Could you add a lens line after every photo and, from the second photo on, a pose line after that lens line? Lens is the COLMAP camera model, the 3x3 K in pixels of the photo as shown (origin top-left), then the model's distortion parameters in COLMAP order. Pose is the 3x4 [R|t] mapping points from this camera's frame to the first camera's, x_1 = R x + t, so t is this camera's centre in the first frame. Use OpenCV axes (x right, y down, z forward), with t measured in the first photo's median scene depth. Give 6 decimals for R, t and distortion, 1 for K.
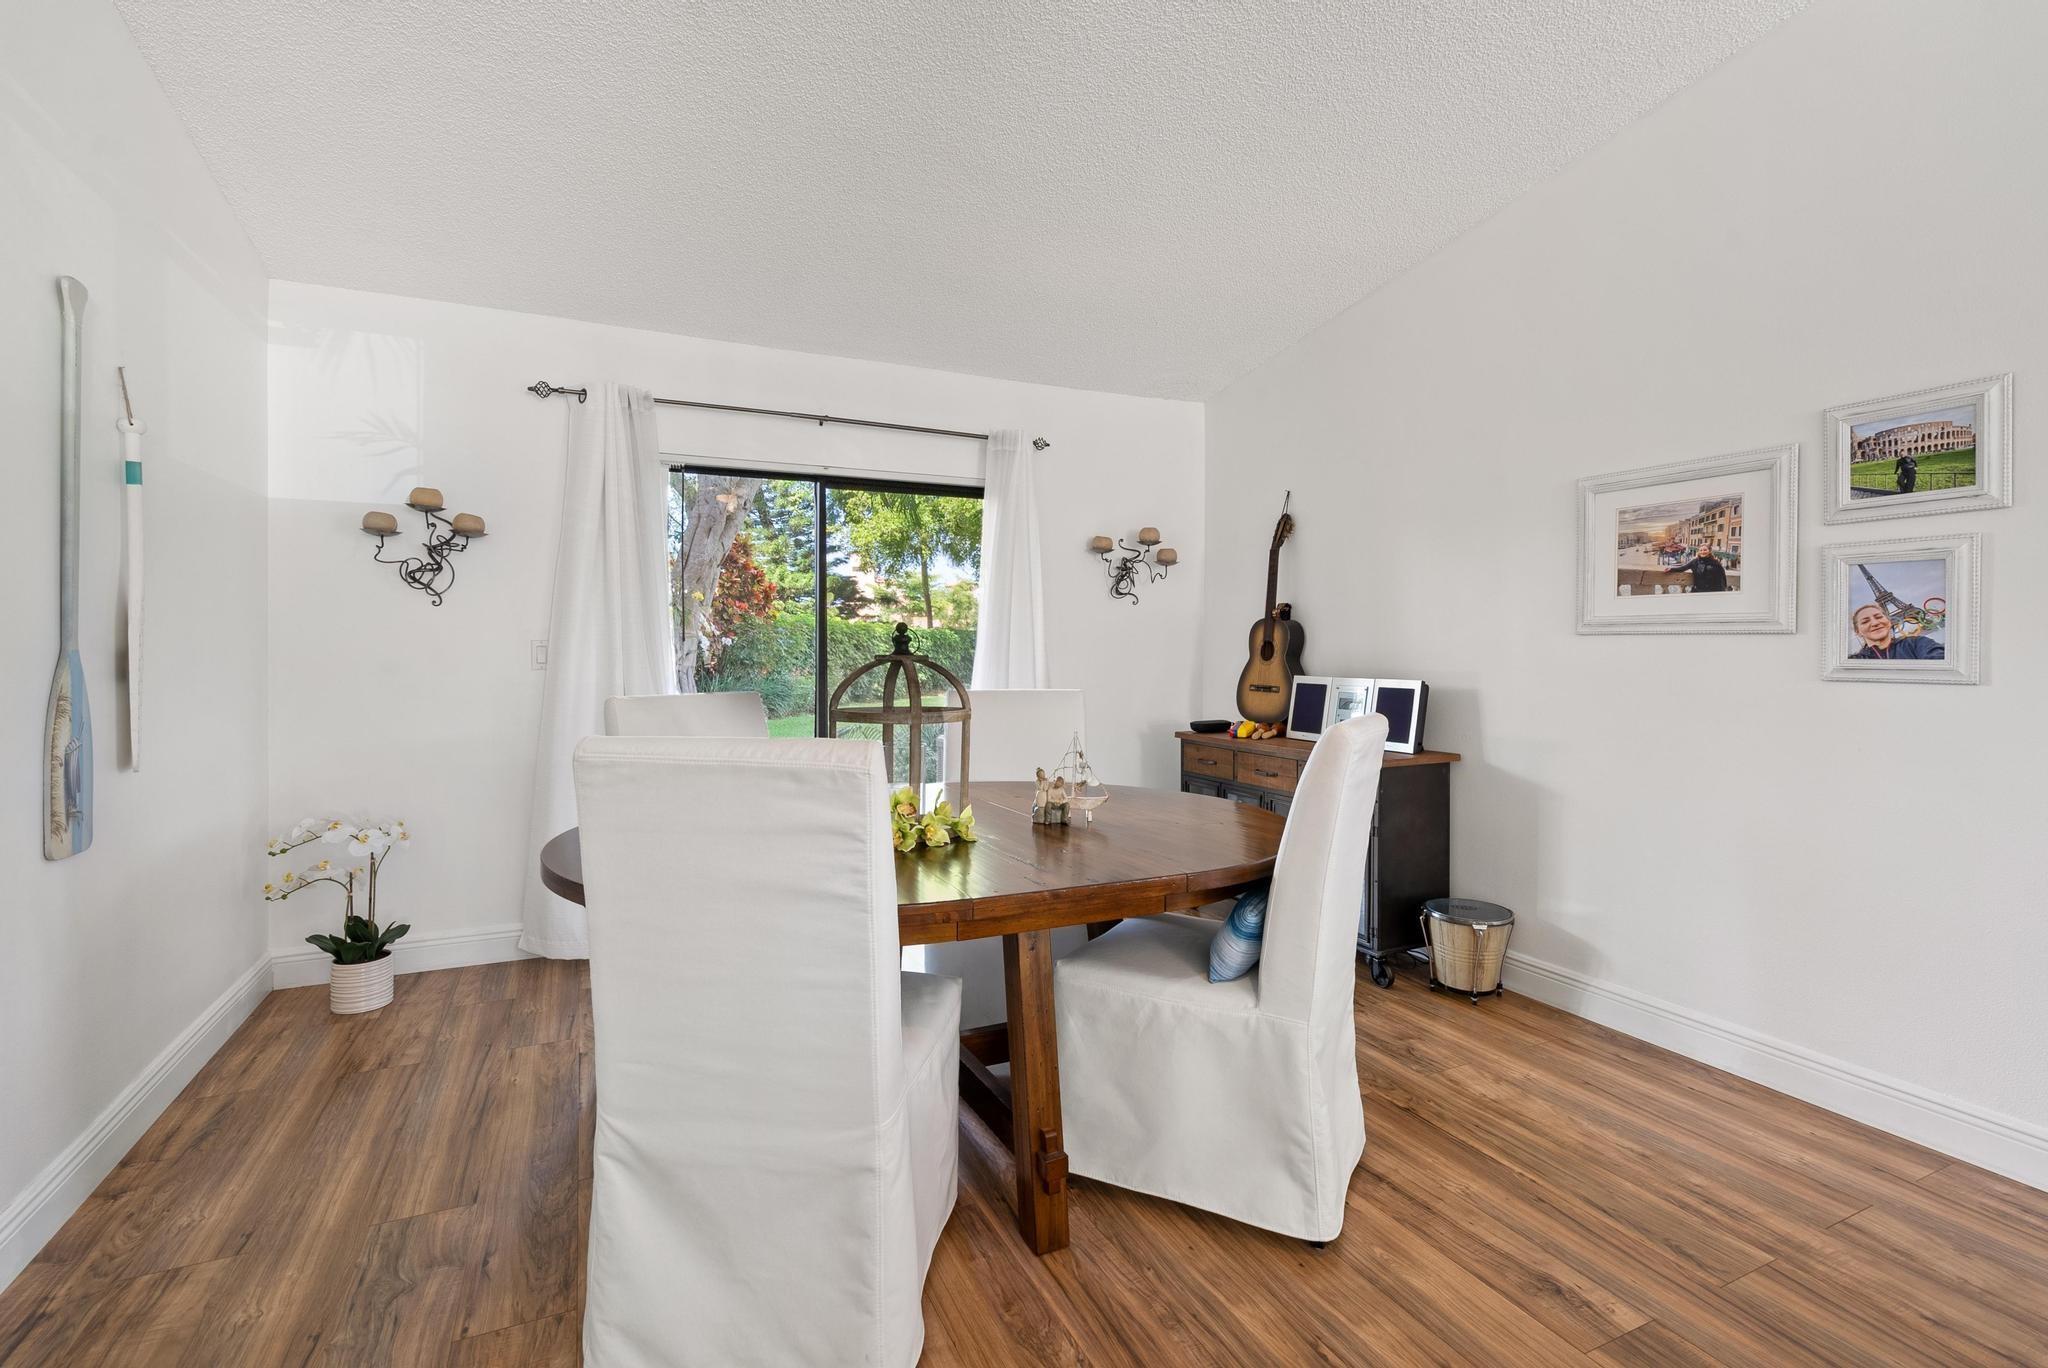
lens RADIAL K [[940.8, 0, 1016.2], [0, 940.8, 651.6], [0, 0, 1]] dist [-0.005165, 0.000916]
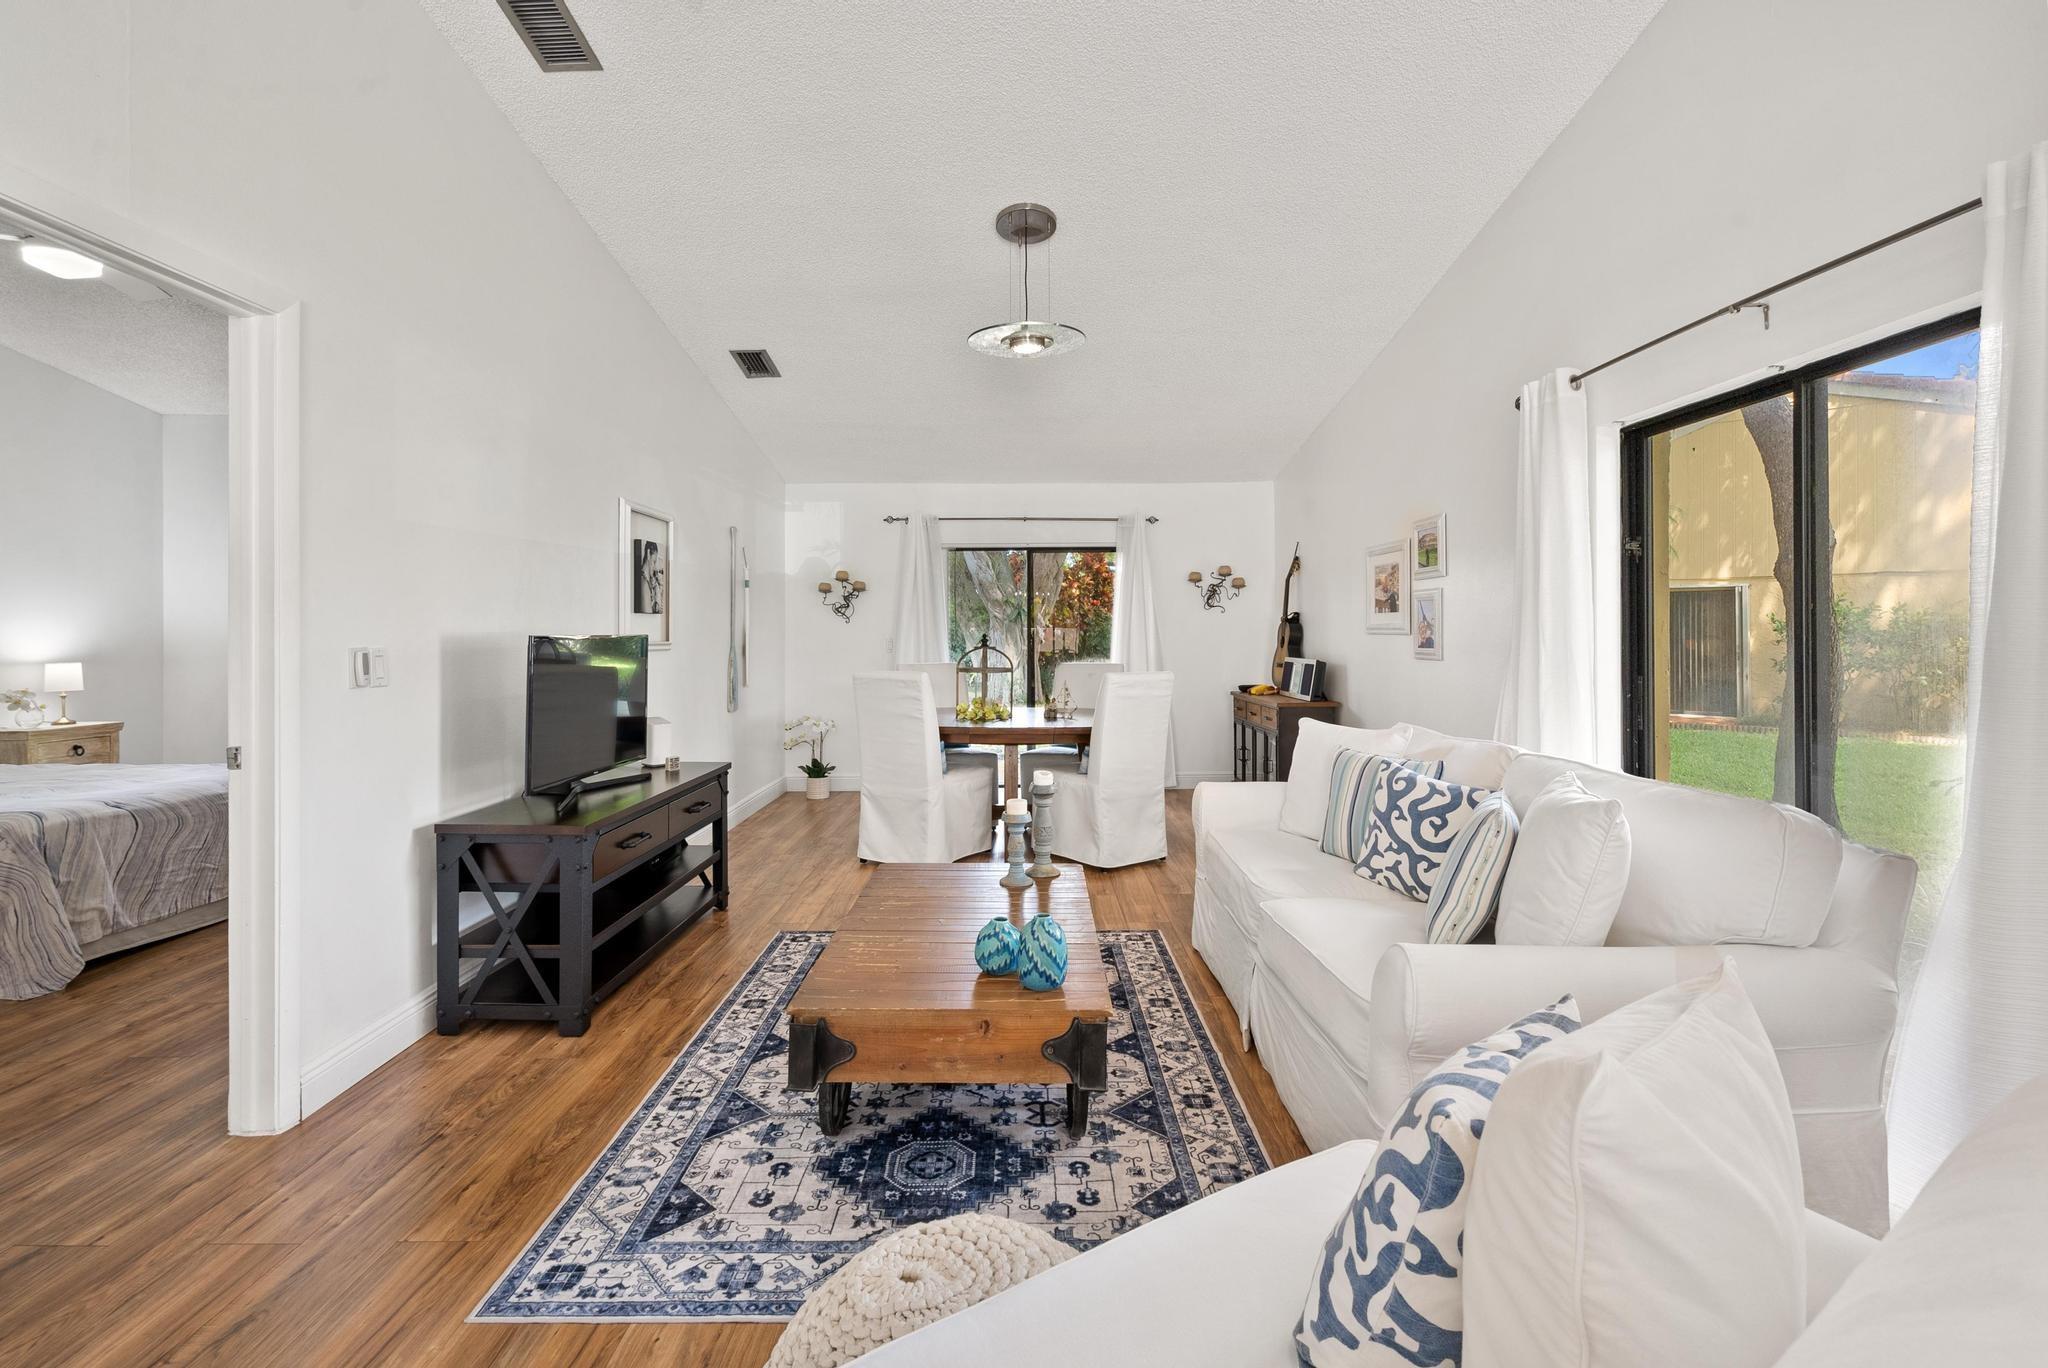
lens RADIAL K [[940.8, 0, 1017.3], [0, 940.8, 627.7], [0, 0, 1]] dist [-0.005165, 0.000916]
pose [[0.905693, -0.009471, -0.423828, 0.814199], [0.005070, 0.999921, -0.011511, -0.013637], [0.423903, 0.008277, 0.905670, -0.991637]]
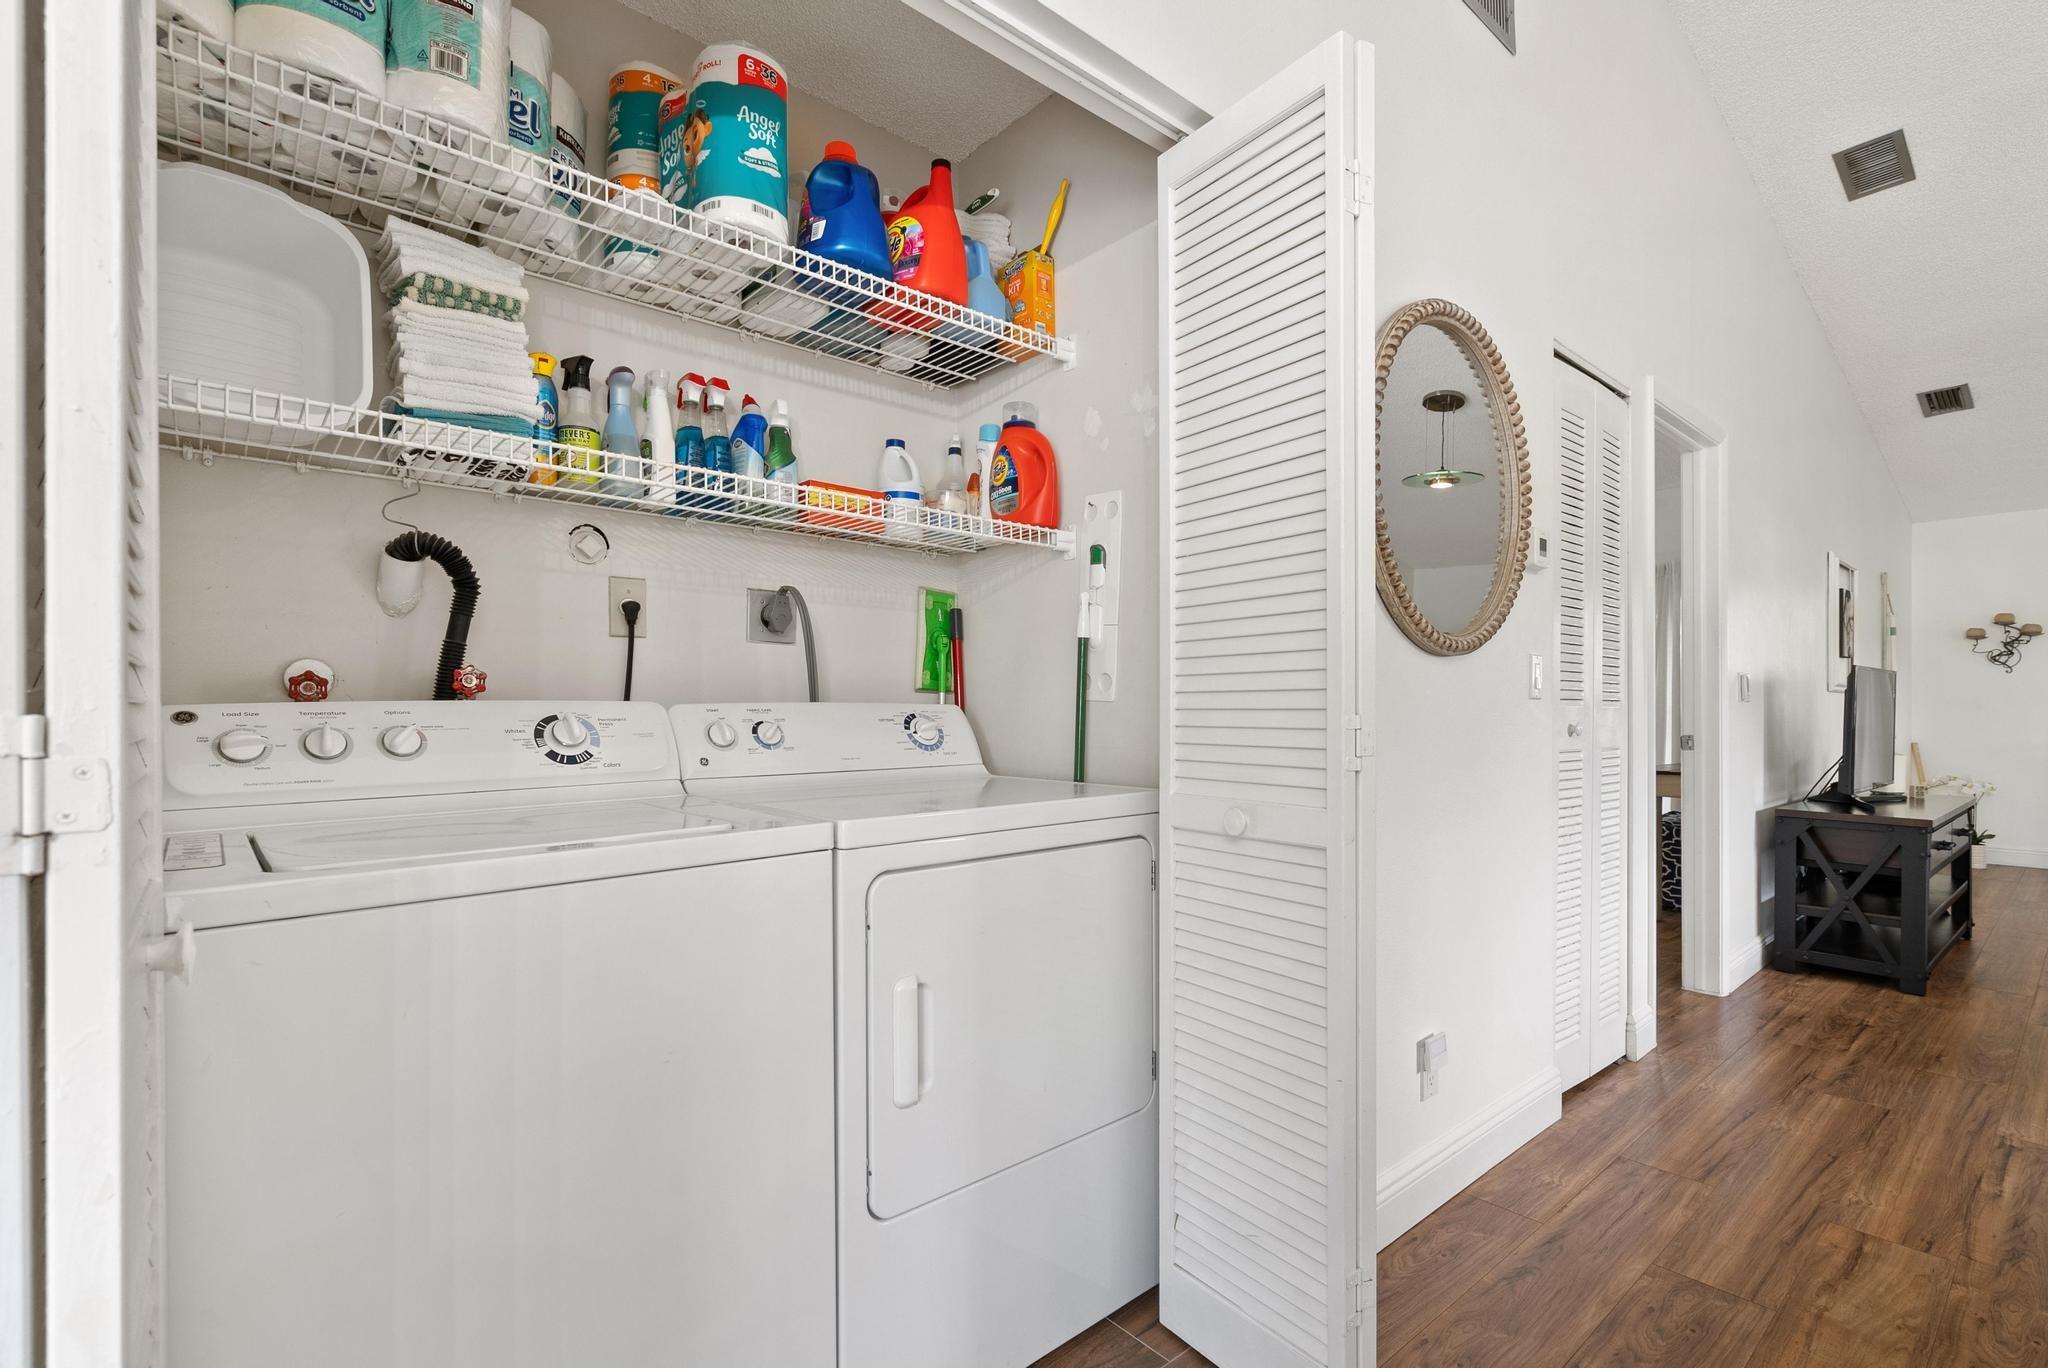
lens RADIAL K [[940.8, 0, 1024.8], [0, 940.8, 702.1], [0, 0, 1]] dist [-0.005165, 0.000916]
pose [[0.275212, -0.008347, -0.961347, 0.803591], [-0.008232, 0.999905, -0.011038, 0.057885], [0.961348, 0.010951, 0.275117, -1.759738]]
